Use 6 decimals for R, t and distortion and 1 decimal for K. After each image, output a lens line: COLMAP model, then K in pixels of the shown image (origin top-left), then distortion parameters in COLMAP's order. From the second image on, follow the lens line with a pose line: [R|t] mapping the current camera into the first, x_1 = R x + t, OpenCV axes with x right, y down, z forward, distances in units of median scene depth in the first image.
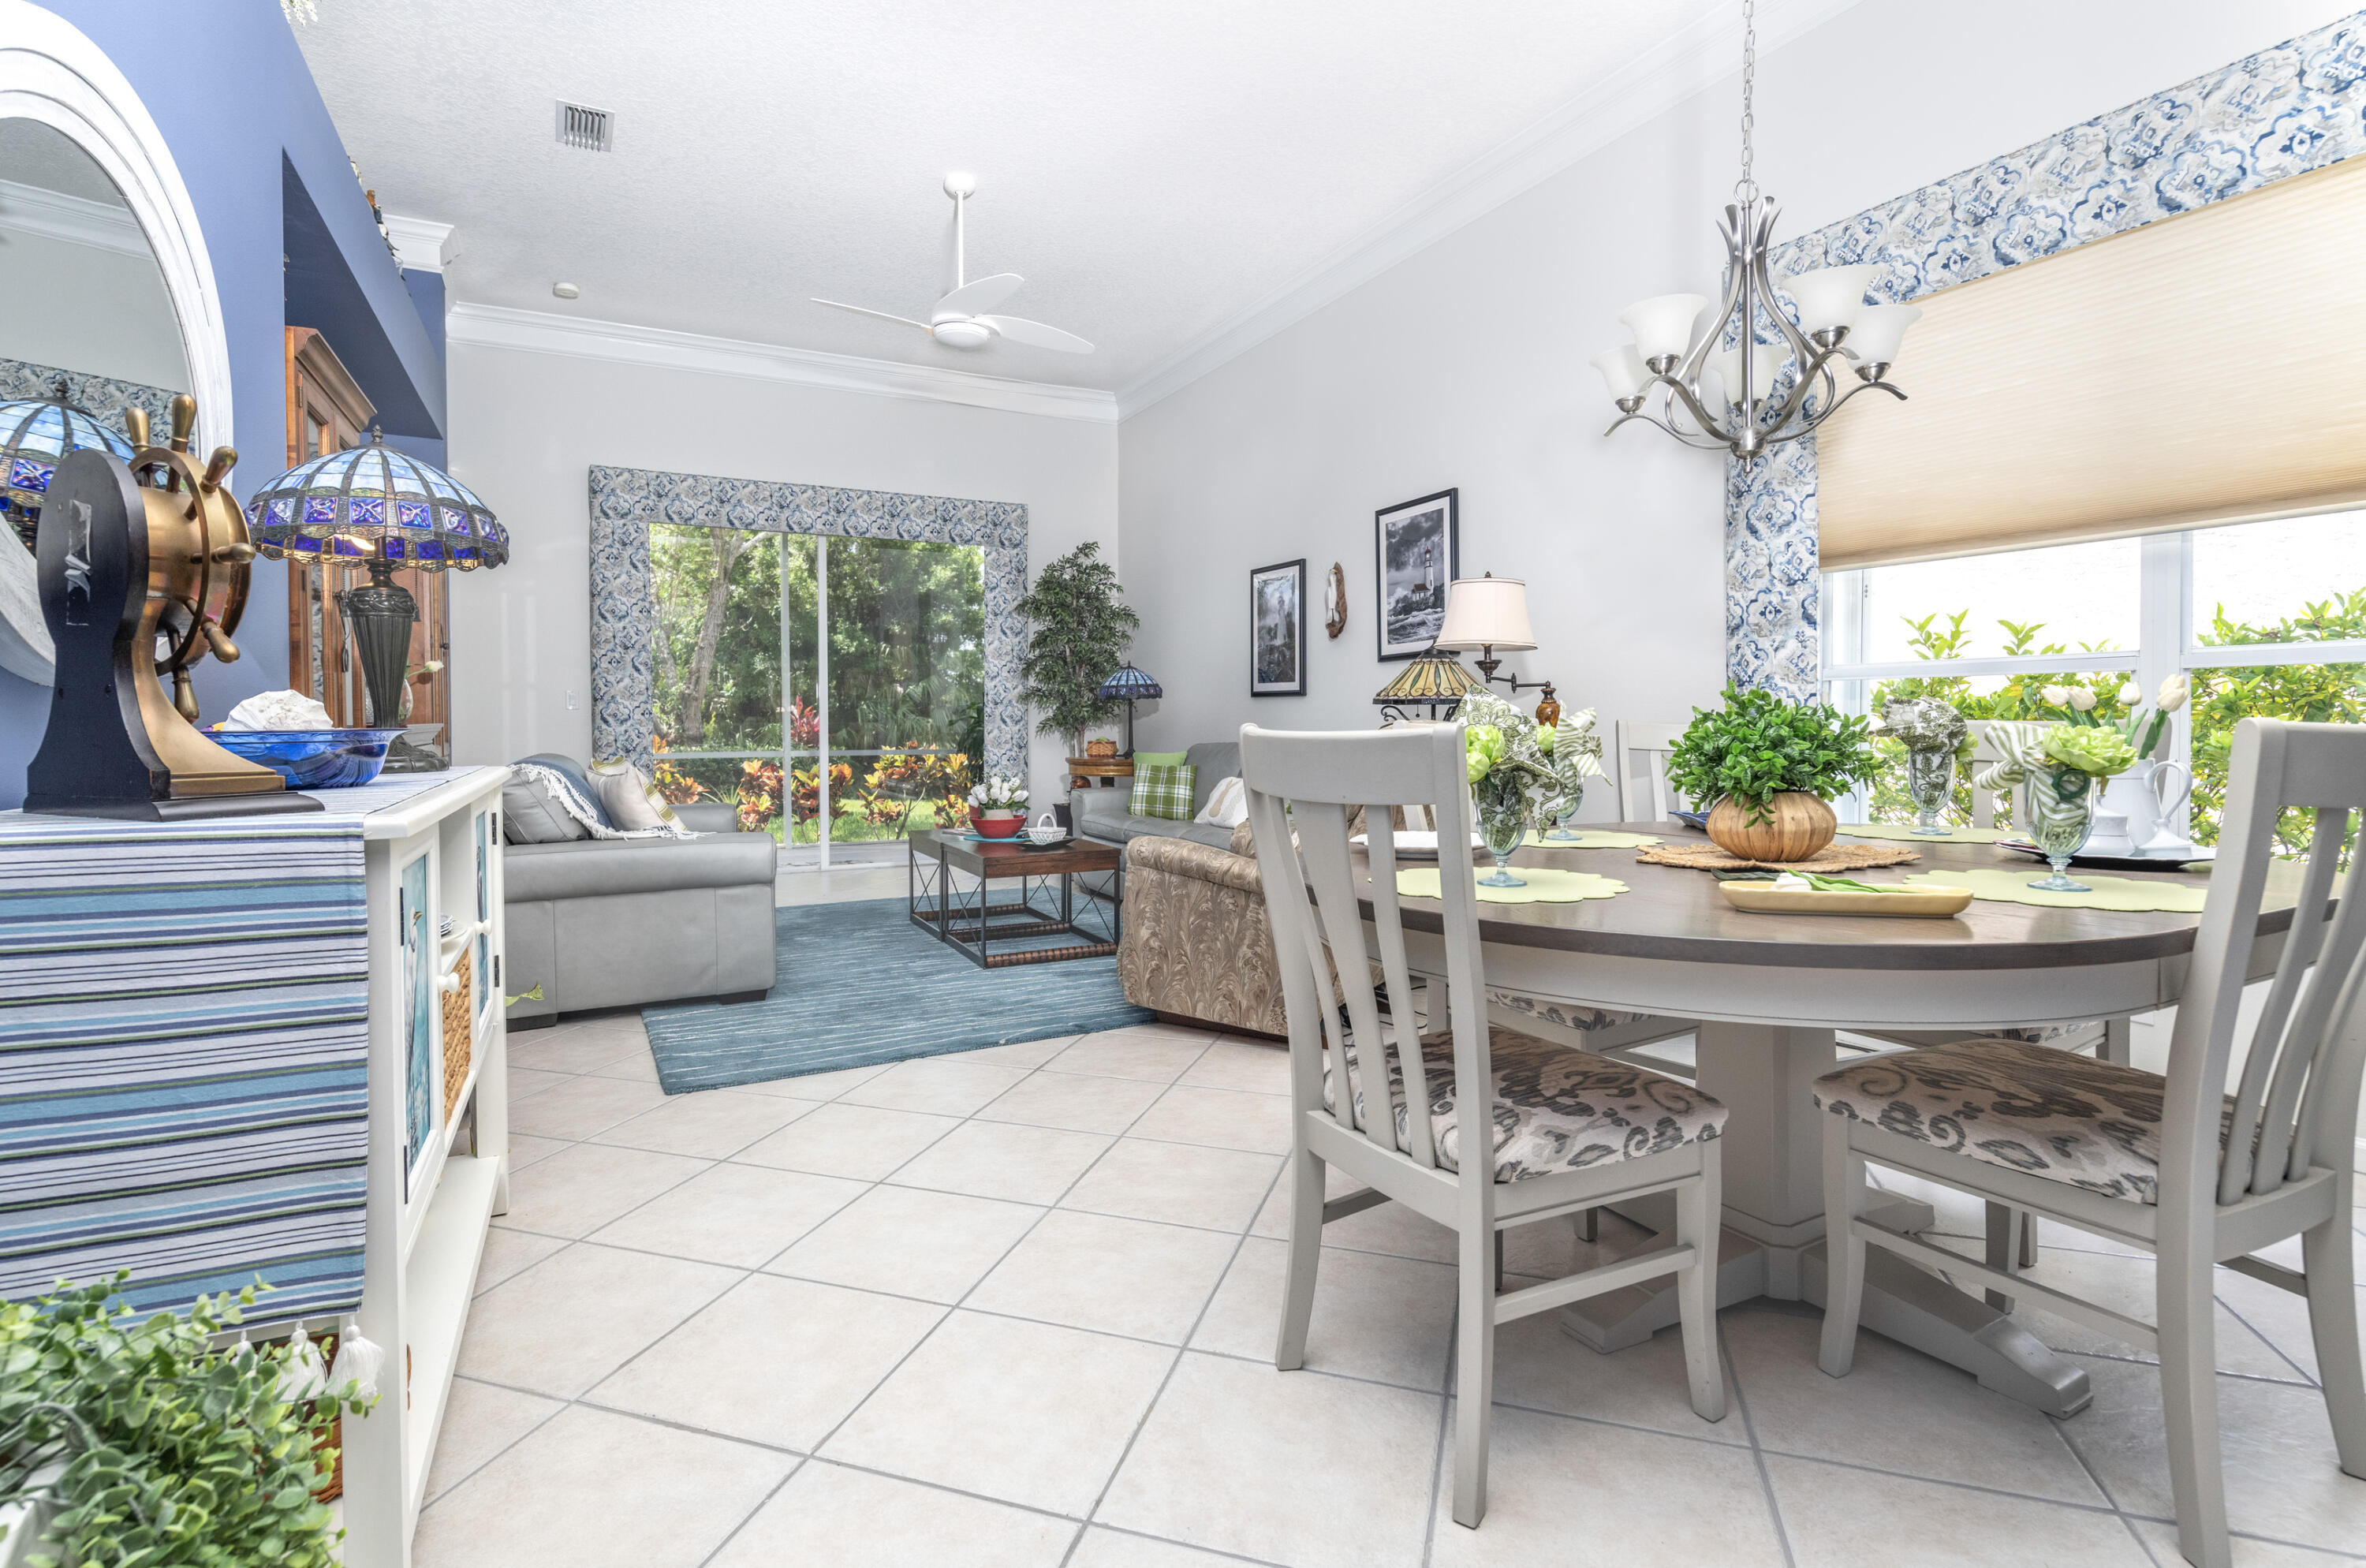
lens RADIAL K [[1074.8, 0, 1183.0], [0, 1074.8, 784.0], [0, 0, 1]] dist [-0.001754, -0.000645]
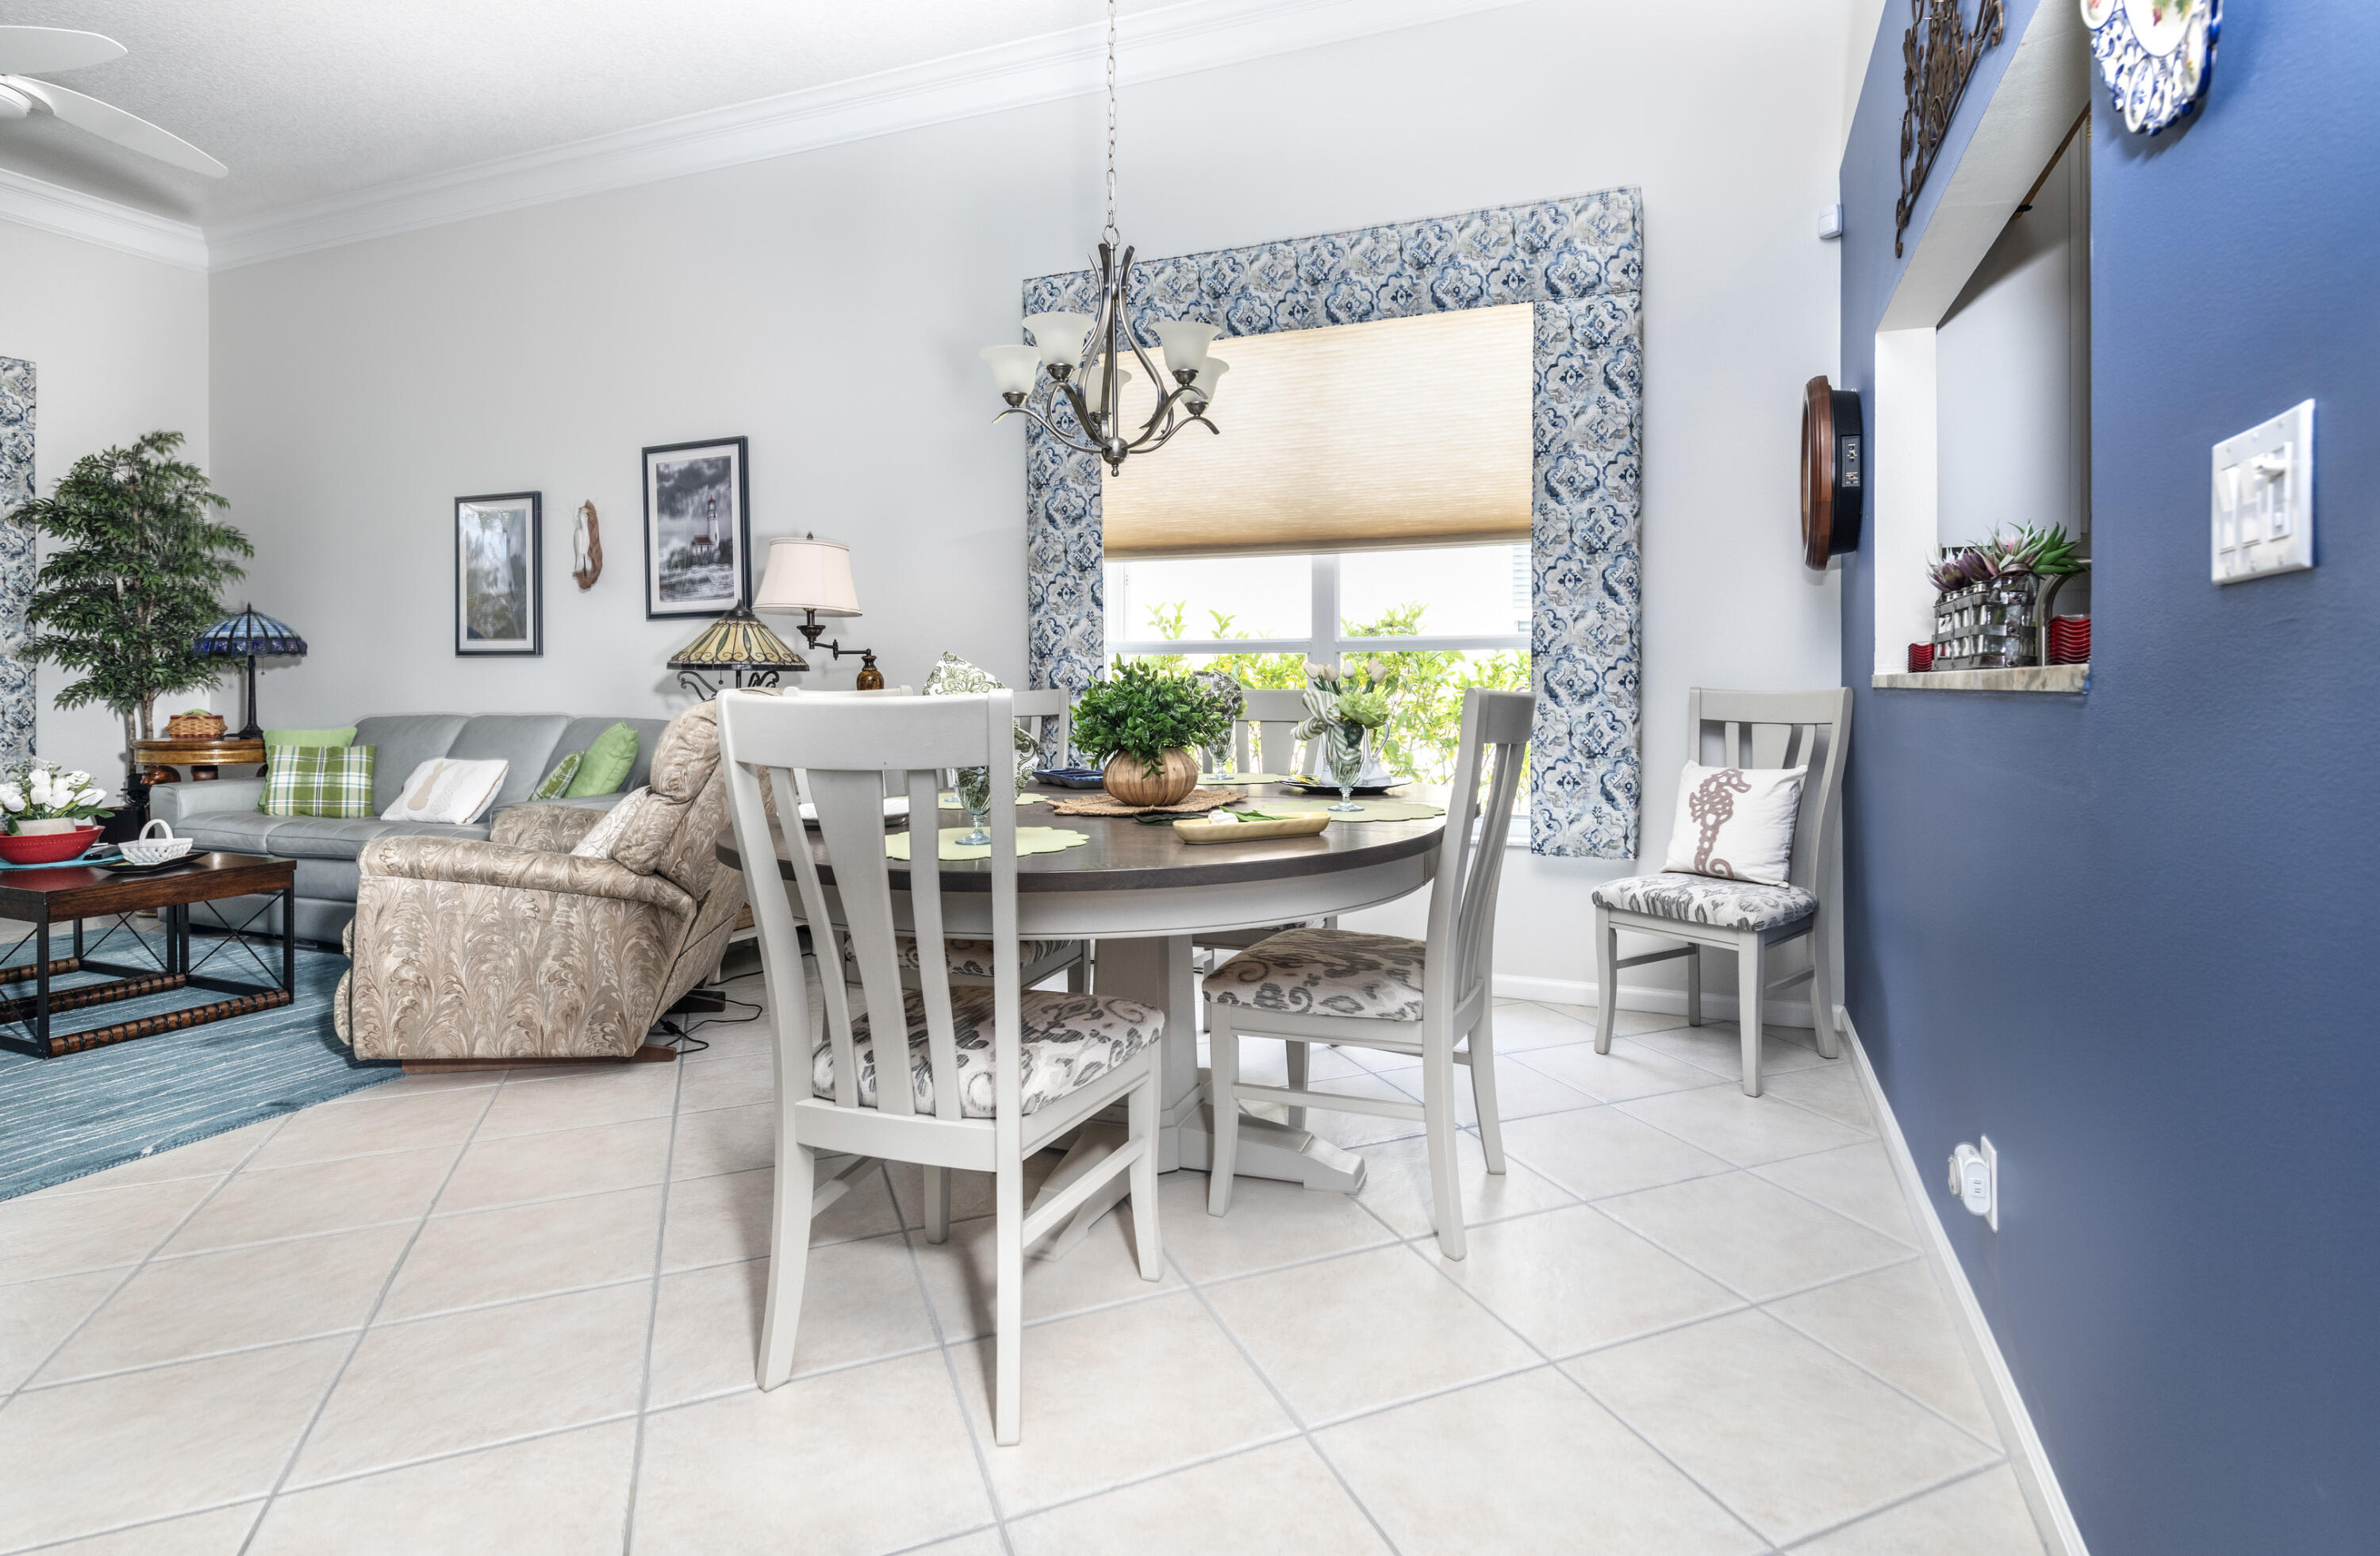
lens RADIAL K [[1120.3, 0, 1223.9], [0, 1120.3, 755.5], [0, 0, 1]] dist [0.001192, -0.014280]
pose [[0.751100, -0.034519, 0.659285, -0.107681], [0.034234, 0.999325, 0.013321, 0.000738], [-0.659300, 0.012565, 0.751775, 0.006722]]
